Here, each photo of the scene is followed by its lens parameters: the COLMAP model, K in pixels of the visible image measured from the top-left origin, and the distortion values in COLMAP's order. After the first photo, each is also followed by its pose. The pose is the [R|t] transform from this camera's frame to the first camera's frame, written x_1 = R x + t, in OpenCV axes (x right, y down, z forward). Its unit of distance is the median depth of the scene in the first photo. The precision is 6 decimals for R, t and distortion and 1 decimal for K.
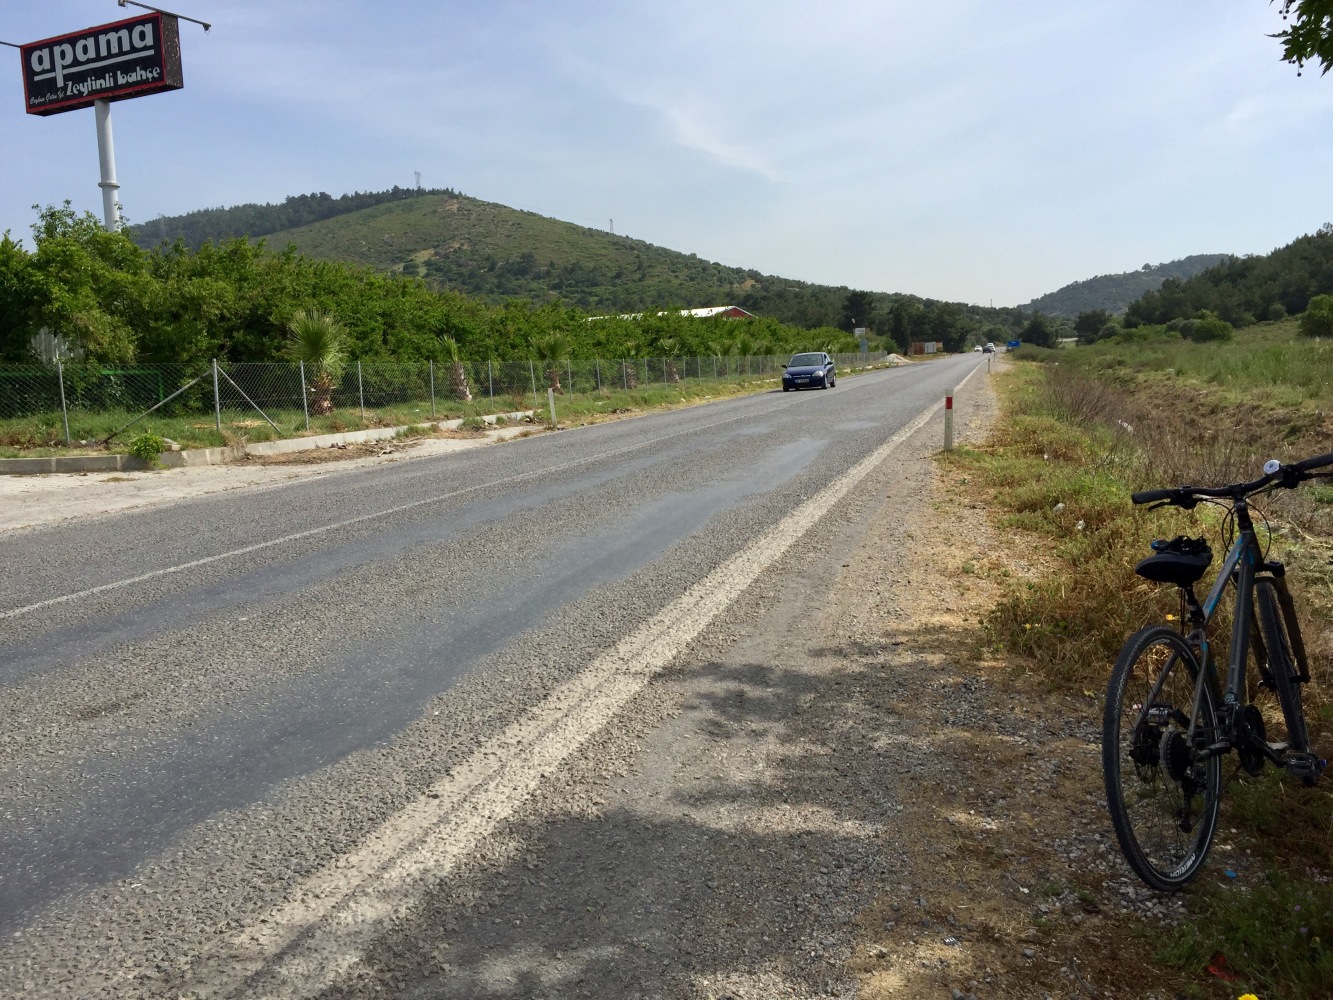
lens RADIAL K [[1135.8, 0, 657.7], [0, 1135.8, 491.8], [0, 0, 1]] dist [0.053132, -0.035493]
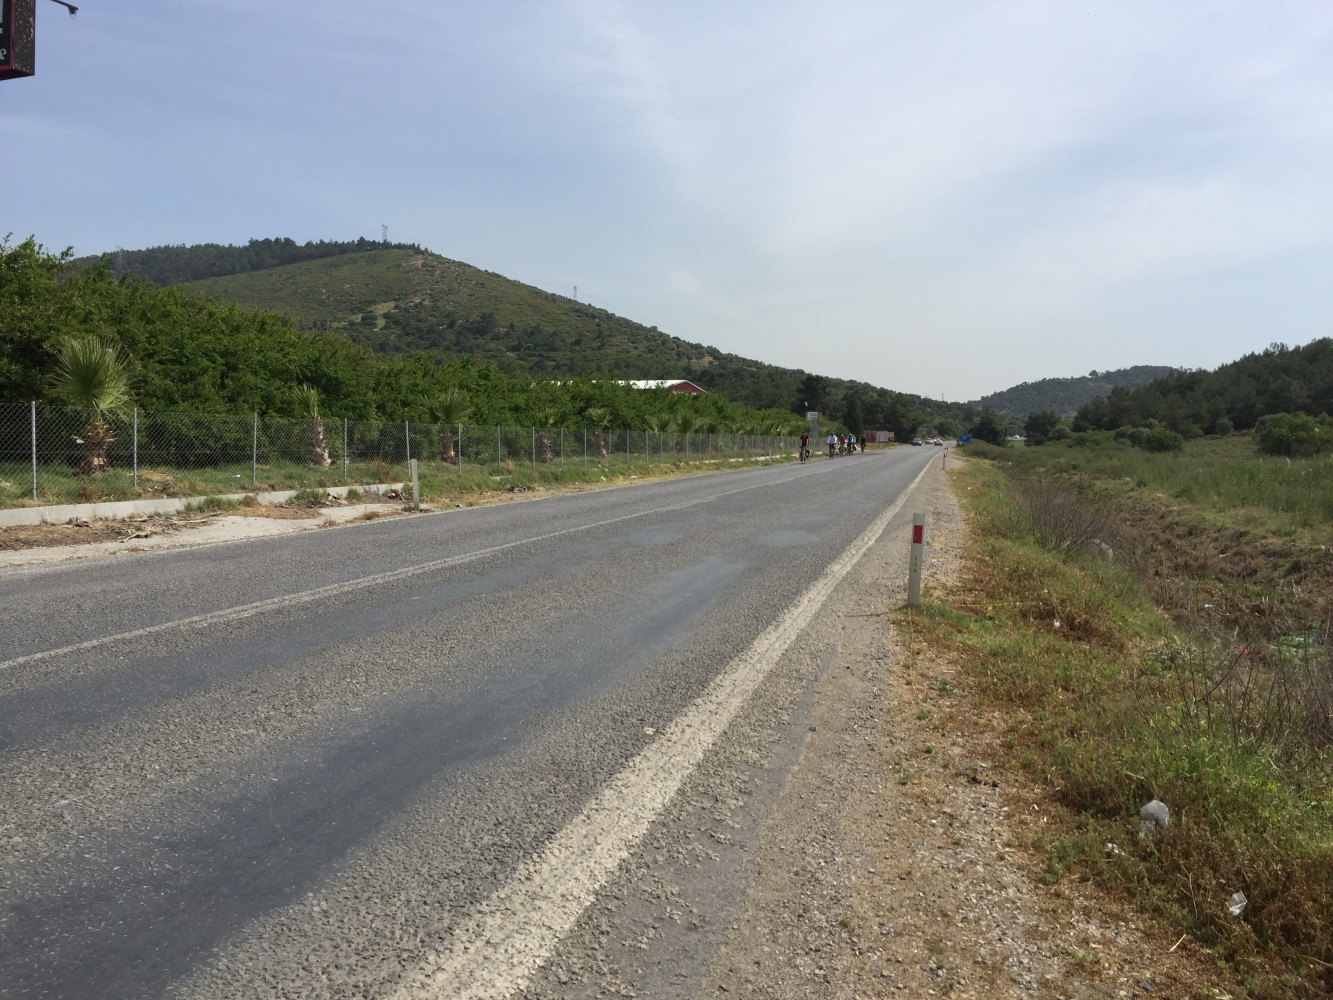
lens RADIAL K [[1135.8, 0, 670.7], [0, 1135.8, 497.9], [0, 0, 1]] dist [0.053132, -0.035493]
pose [[0.996235, 0.067489, 0.054408, 0.022568], [-0.064310, 0.996231, -0.058214, -0.015456], [-0.058132, 0.054495, 0.996820, 0.104385]]
